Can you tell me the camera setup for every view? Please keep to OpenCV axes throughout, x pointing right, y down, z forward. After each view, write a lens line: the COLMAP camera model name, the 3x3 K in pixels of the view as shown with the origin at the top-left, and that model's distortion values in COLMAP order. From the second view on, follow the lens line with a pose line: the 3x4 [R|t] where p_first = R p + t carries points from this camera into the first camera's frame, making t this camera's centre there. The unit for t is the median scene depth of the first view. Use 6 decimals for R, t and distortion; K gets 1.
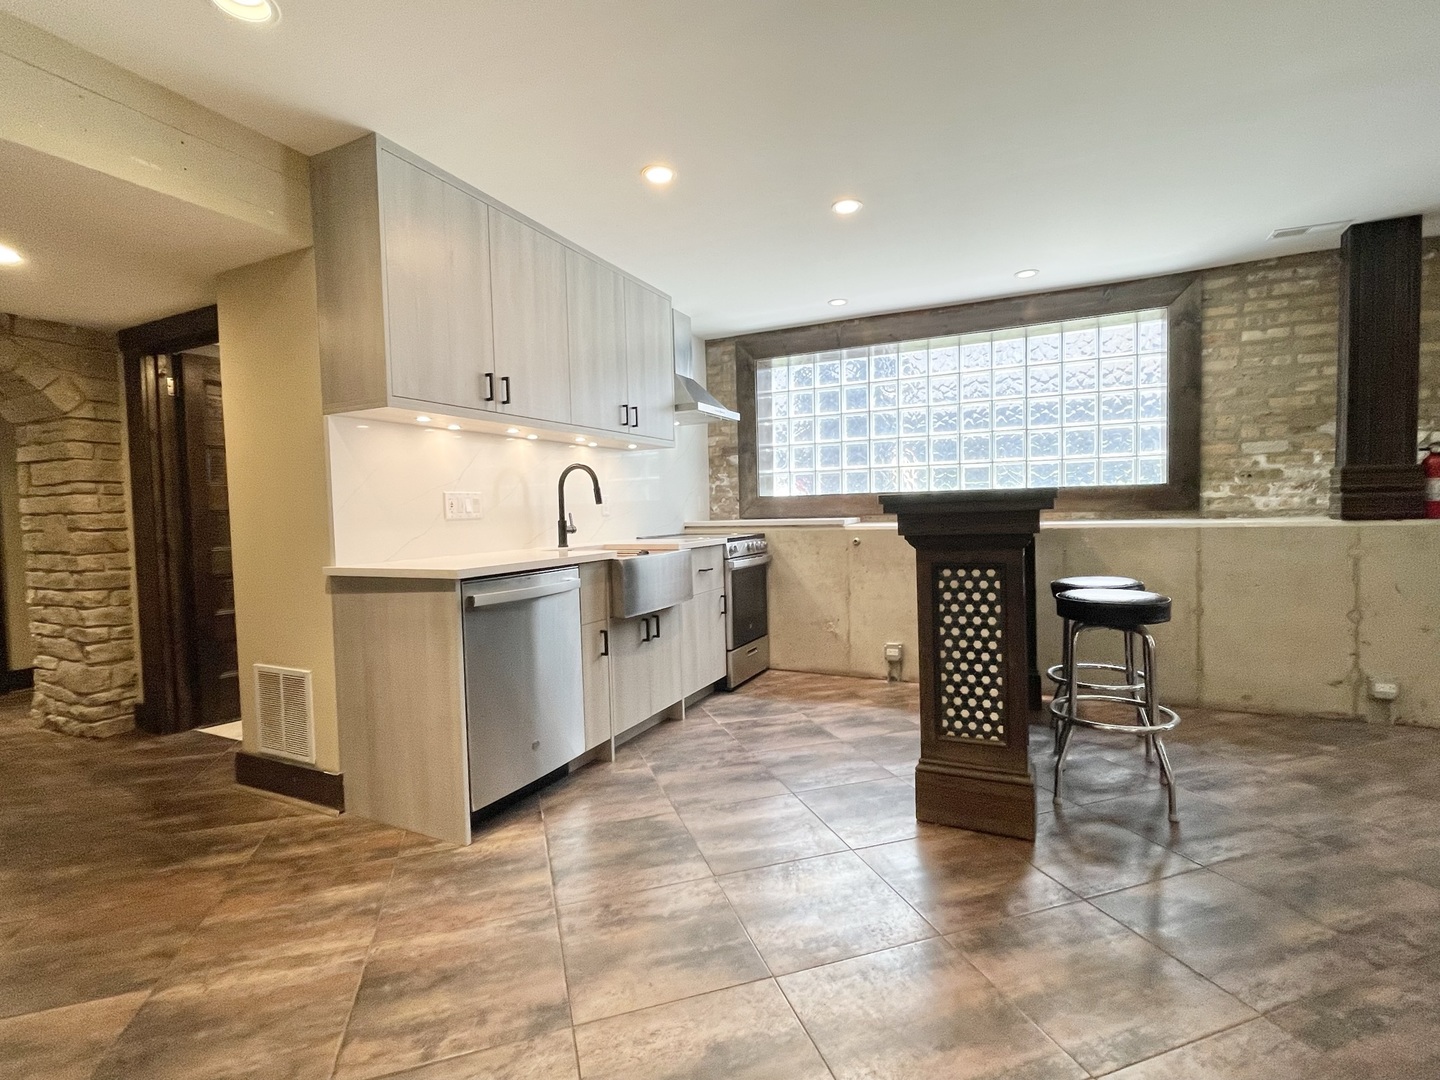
lens RADIAL K [[673.5, 0, 718.4], [0, 673.5, 542.5], [0, 0, 1]] dist [-0.000042, -0.001299]
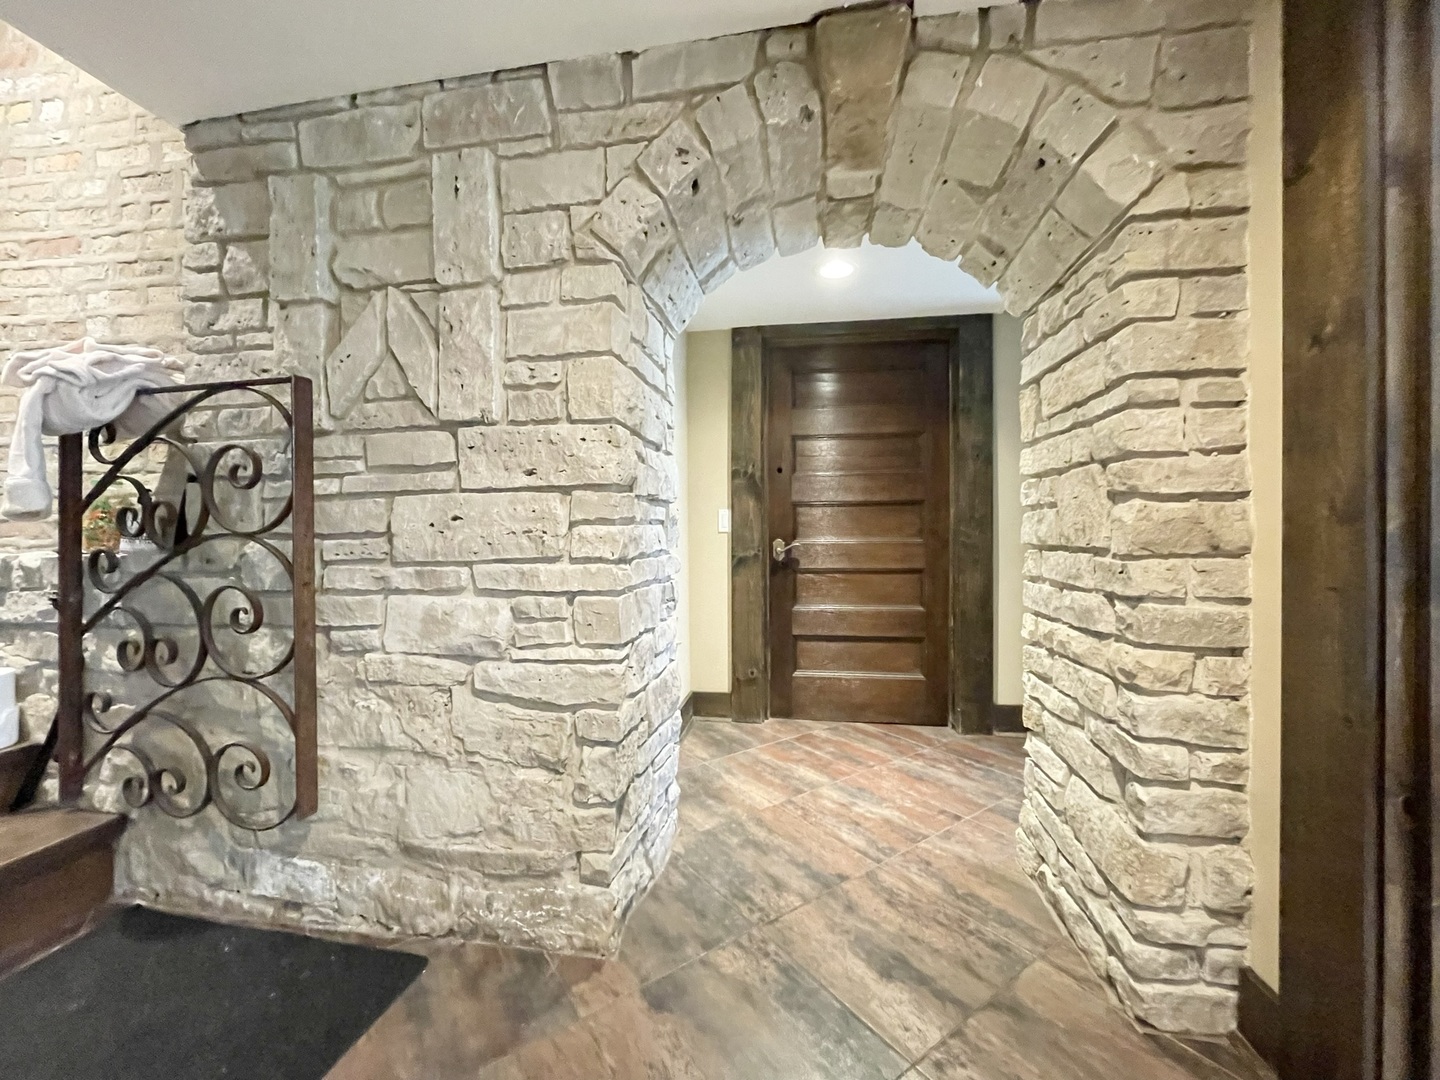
lens RADIAL K [[578.8, 0, 715.2], [0, 578.8, 536.7], [0, 0, 1]] dist [-0.001179, 0.000198]
pose [[0.288582, 0.028290, -0.957037, -0.666134], [-0.043898, 0.998903, 0.016291, 0.010779], [0.956448, 0.037311, 0.289507, 0.635008]]
